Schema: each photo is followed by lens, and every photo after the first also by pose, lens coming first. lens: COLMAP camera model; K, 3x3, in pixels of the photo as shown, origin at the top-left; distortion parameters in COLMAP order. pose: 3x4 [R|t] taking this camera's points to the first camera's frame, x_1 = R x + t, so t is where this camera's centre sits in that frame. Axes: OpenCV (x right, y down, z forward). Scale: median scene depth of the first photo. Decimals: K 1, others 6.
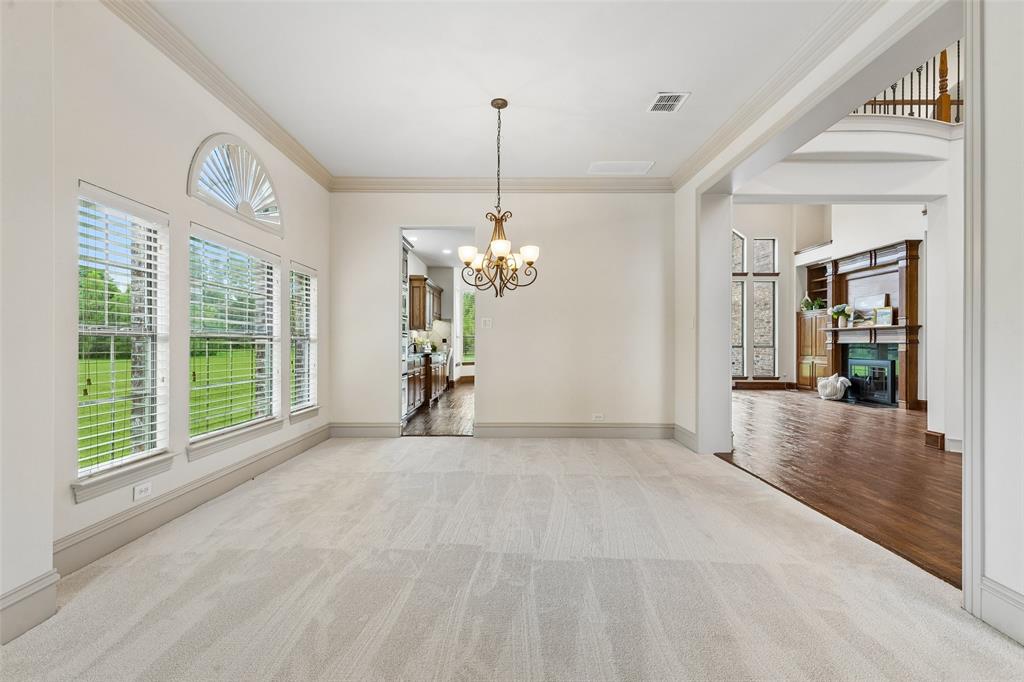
lens RADIAL K [[461.7, 0, 509.7], [0, 461.7, 344.6], [0, 0, 1]] dist [0.003216, 0.000057]
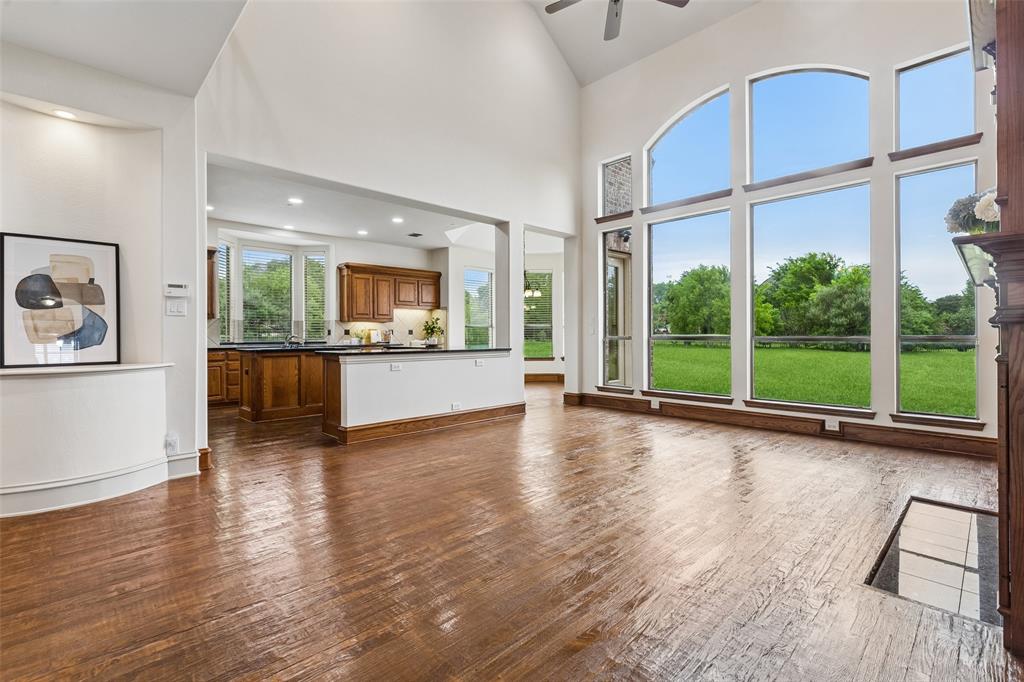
lens RADIAL K [[461.7, 0, 513.0], [0, 461.7, 338.2], [0, 0, 1]] dist [0.003216, 0.000057]
pose [[0.690136, 0.000121, -0.723680, 0.591008], [0.004913, 0.999976, 0.004852, 0.000220], [0.723663, -0.006904, 0.690119, 0.488937]]
